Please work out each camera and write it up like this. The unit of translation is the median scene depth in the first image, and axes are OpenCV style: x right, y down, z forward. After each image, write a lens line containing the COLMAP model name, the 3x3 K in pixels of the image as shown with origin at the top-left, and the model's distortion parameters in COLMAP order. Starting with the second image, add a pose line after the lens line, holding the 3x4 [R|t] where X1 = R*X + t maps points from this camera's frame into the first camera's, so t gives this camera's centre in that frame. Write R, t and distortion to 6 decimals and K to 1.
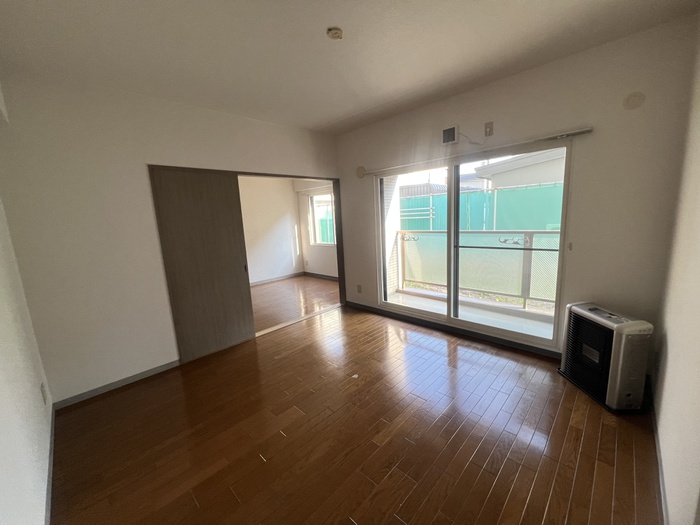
lens RADIAL K [[280.0, 0, 348.9], [0, 280.0, 261.4], [0, 0, 1]] dist [-0.000080, 0.000043]
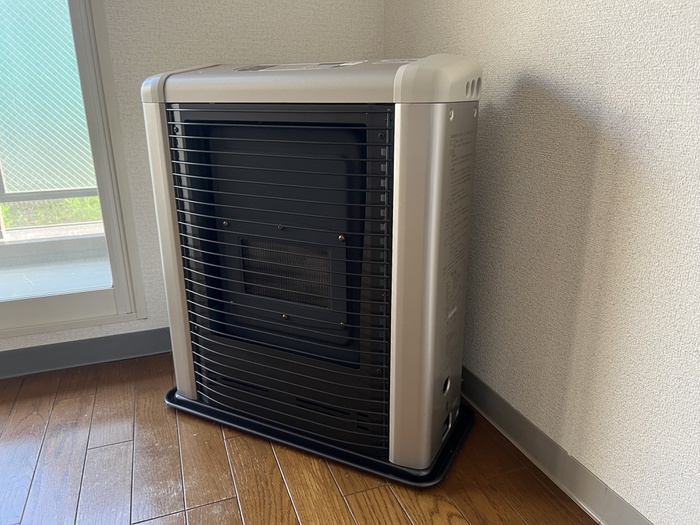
lens RADIAL K [[508.4, 0, 350.0], [0, 508.4, 262.5], [0, 0, 1]] dist [0.000846, 0.000420]
pose [[0.411405, -0.227952, 0.882487, 0.352605], [0.128277, 0.973064, 0.191548, 0.164431], [-0.902381, 0.034399, 0.429565, 0.513168]]
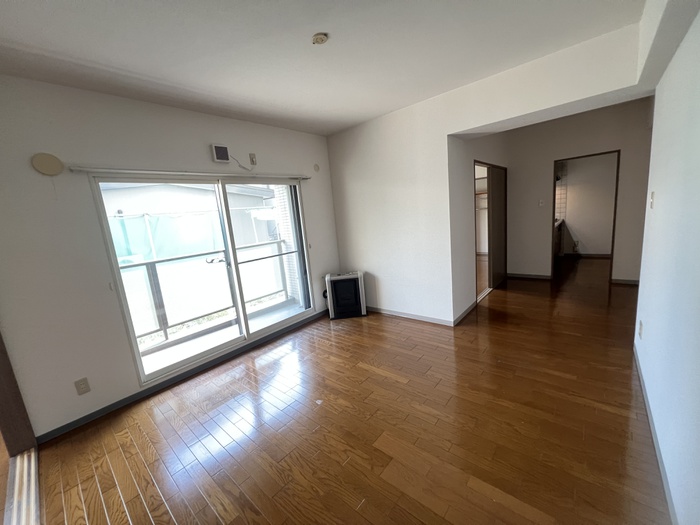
lens RADIAL K [[280.0, 0, 348.9], [0, 280.0, 261.4], [0, 0, 1]] dist [-0.000080, 0.000043]
pose [[-0.053140, -0.106577, 0.992883, -0.635109], [0.262701, 0.957773, 0.116868, -0.072064], [-0.963413, 0.267042, -0.022898, 0.629256]]
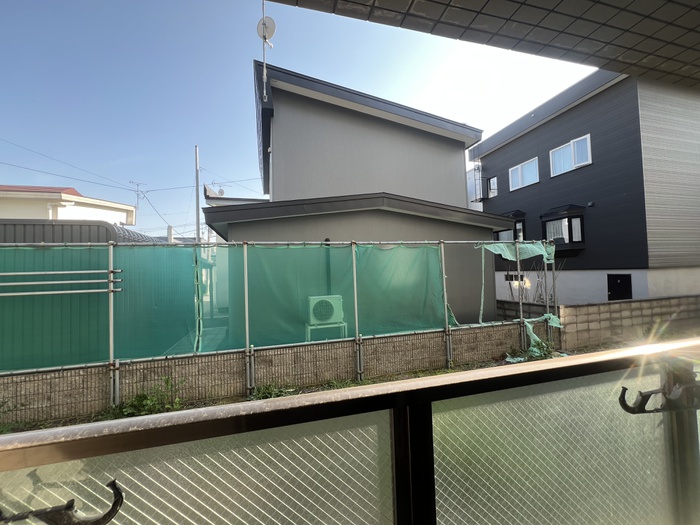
lens RADIAL K [[279.9, 0, 348.4], [0, 279.9, 262.7], [0, 0, 1]] dist [-0.002445, -0.000167]
pose [[0.517411, 0.068291, 0.853008, 0.296292], [0.141548, 0.976249, -0.164016, -0.212978], [-0.843949, 0.205606, 0.495456, 1.278112]]
